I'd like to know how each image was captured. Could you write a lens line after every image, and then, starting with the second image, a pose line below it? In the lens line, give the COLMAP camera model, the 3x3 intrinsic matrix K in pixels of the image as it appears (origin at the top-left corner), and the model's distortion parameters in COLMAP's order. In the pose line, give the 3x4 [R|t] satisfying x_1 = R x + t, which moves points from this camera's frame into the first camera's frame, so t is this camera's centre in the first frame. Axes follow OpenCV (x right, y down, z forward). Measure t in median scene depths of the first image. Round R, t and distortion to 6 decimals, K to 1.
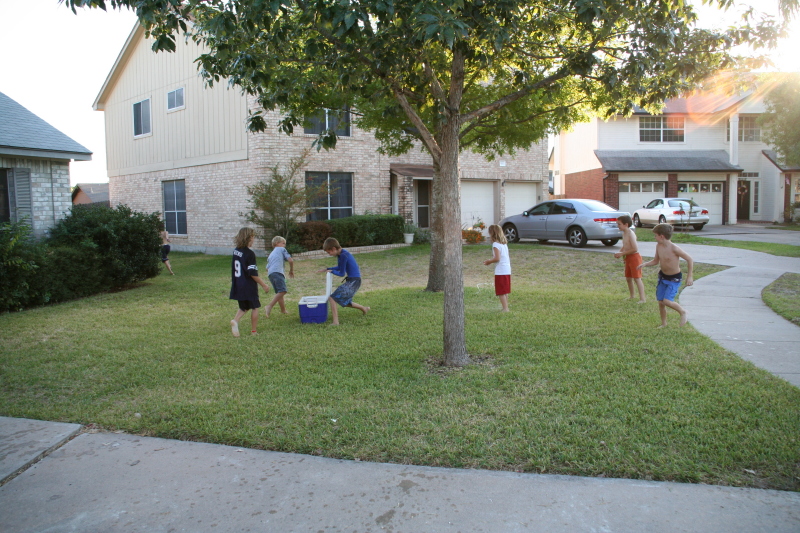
lens RADIAL K [[673.2, 0, 397.7], [0, 673.2, 264.0], [0, 0, 1]] dist [-0.162696, 0.179932]
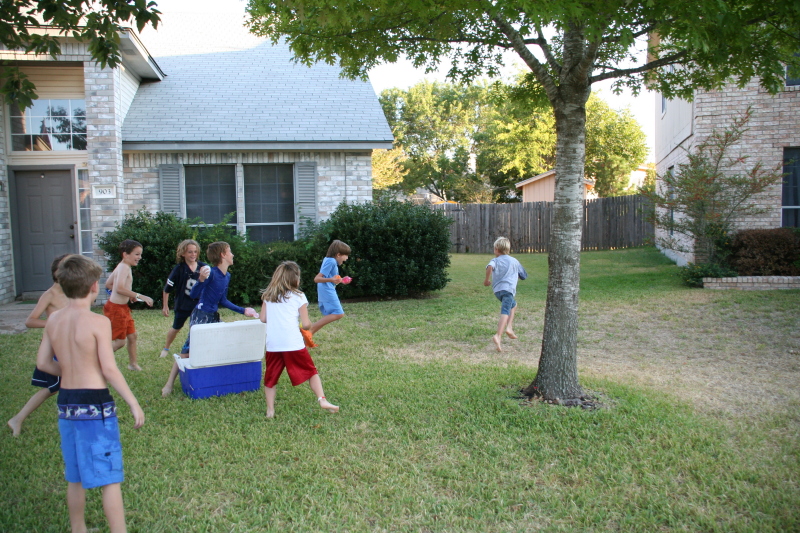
lens RADIAL K [[671.7, 0, 391.2], [0, 671.7, 266.8], [0, 0, 1]] dist [-0.159108, 0.174749]
pose [[0.471590, 0.090781, -0.877132, 0.239206], [-0.072412, 0.995314, 0.064080, -0.041848], [0.878840, 0.033296, 0.475954, 0.415179]]
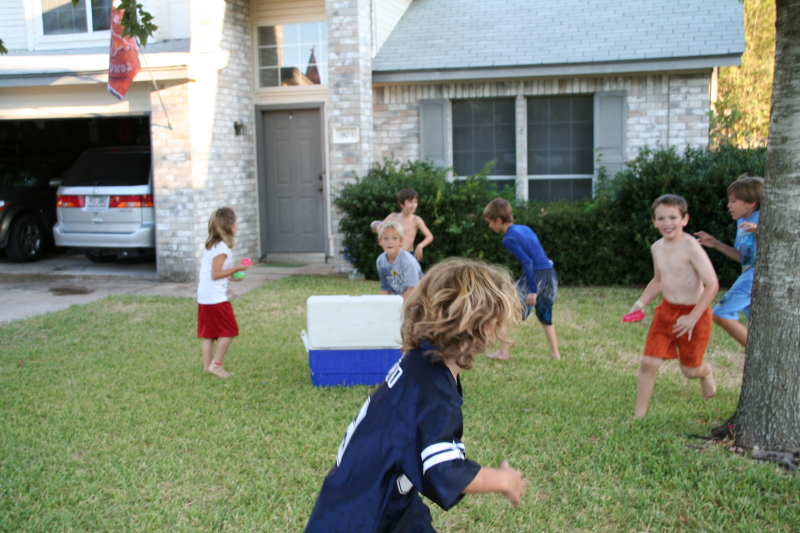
lens RADIAL K [[917.3, 0, 396.9], [0, 917.3, 267.9], [0, 0, 1]] dist [-0.030017, 0.284096]
pose [[-0.007994, 0.133628, -0.990999, 0.273780], [-0.071379, 0.988427, 0.133857, -0.048374], [0.997417, 0.071807, 0.001637, 0.505836]]
